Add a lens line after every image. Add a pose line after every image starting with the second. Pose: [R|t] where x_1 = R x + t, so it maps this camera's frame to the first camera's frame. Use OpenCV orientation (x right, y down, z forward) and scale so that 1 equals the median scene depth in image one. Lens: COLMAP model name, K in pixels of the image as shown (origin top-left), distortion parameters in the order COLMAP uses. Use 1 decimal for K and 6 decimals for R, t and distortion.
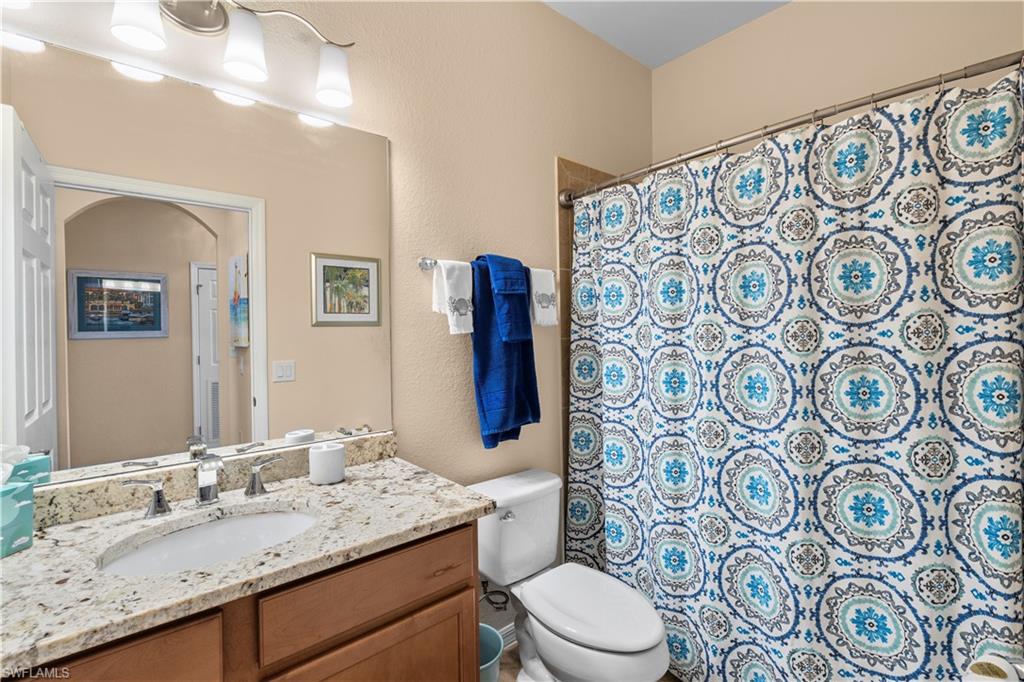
lens RADIAL K [[477.3, 0, 516.4], [0, 477.3, 323.7], [0, 0, 1]] dist [0.001982, 0.000110]
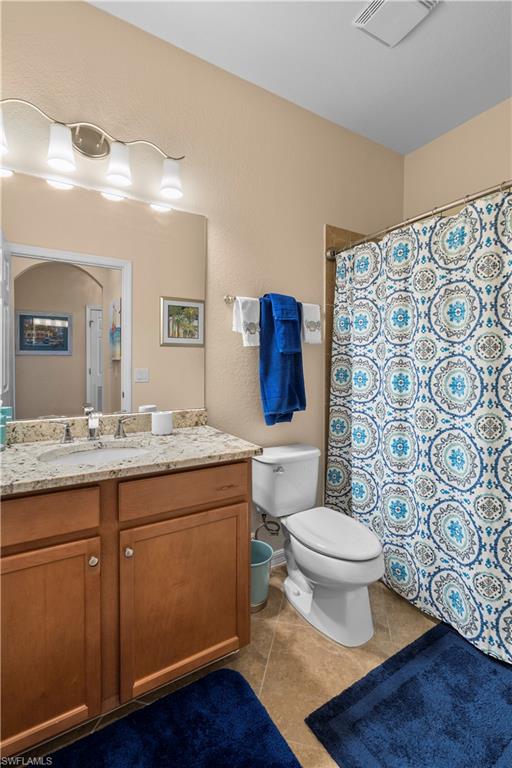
lens RADIAL K [[358.0, 0, 250.0], [0, 358.0, 353.4], [0, 0, 1]] dist [0.001982, 0.000110]
pose [[0.985803, 0.017652, -0.166974, 0.074840], [-0.017210, 0.999844, 0.004092, 0.042506], [0.167020, -0.001160, 0.985953, -0.110105]]
